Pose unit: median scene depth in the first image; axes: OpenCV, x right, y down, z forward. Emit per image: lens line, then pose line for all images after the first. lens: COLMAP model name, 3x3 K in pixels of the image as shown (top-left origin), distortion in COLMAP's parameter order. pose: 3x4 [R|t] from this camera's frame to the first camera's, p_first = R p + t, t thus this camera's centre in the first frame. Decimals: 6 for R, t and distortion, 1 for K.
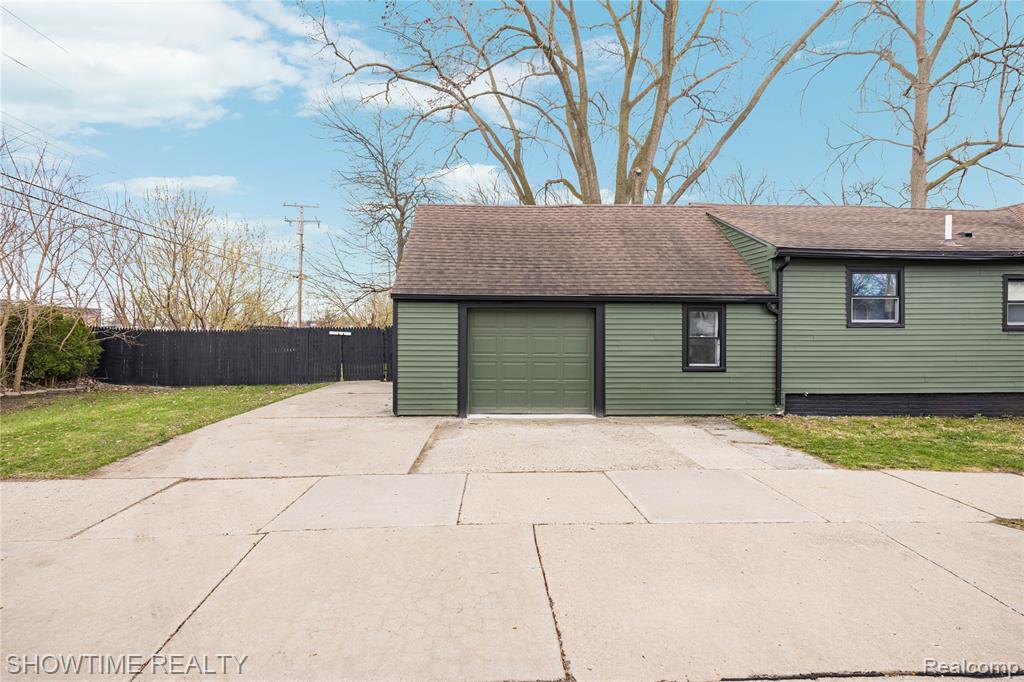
lens RADIAL K [[502.0, 0, 512.5], [0, 502.0, 336.9], [0, 0, 1]] dist [0.005788, 0.000562]
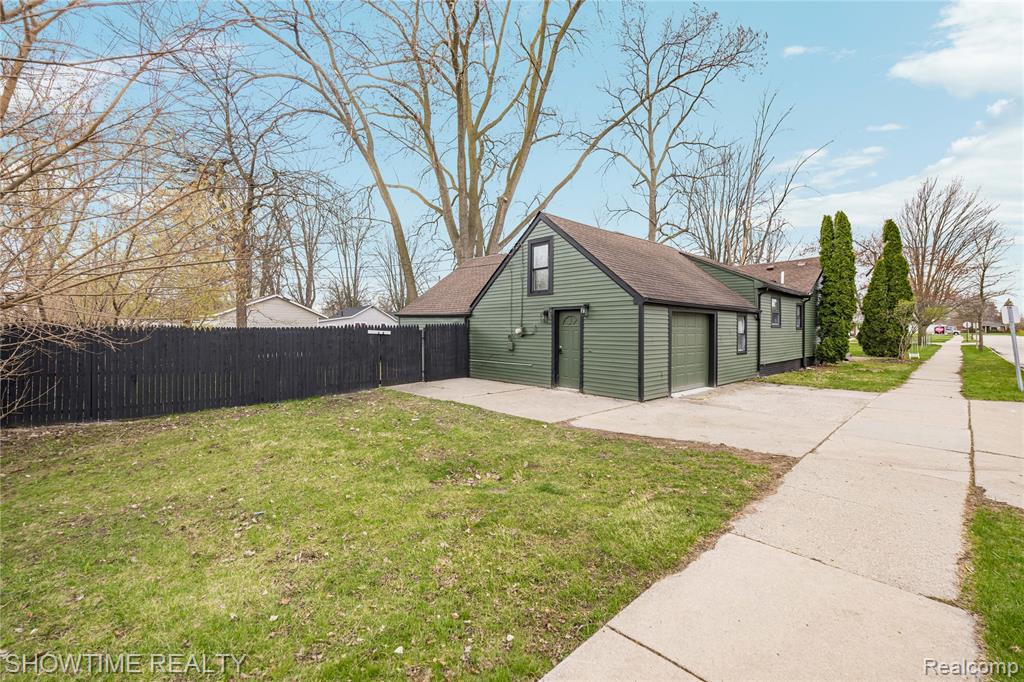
lens RADIAL K [[455.1, 0, 510.8], [0, 455.1, 335.4], [0, 0, 1]] dist [0.003863, 0.000101]
pose [[0.734572, -0.009302, 0.678467, -0.721439], [0.008569, 0.999953, 0.004432, -0.003357], [-0.678477, 0.002558, 0.734617, 0.247712]]
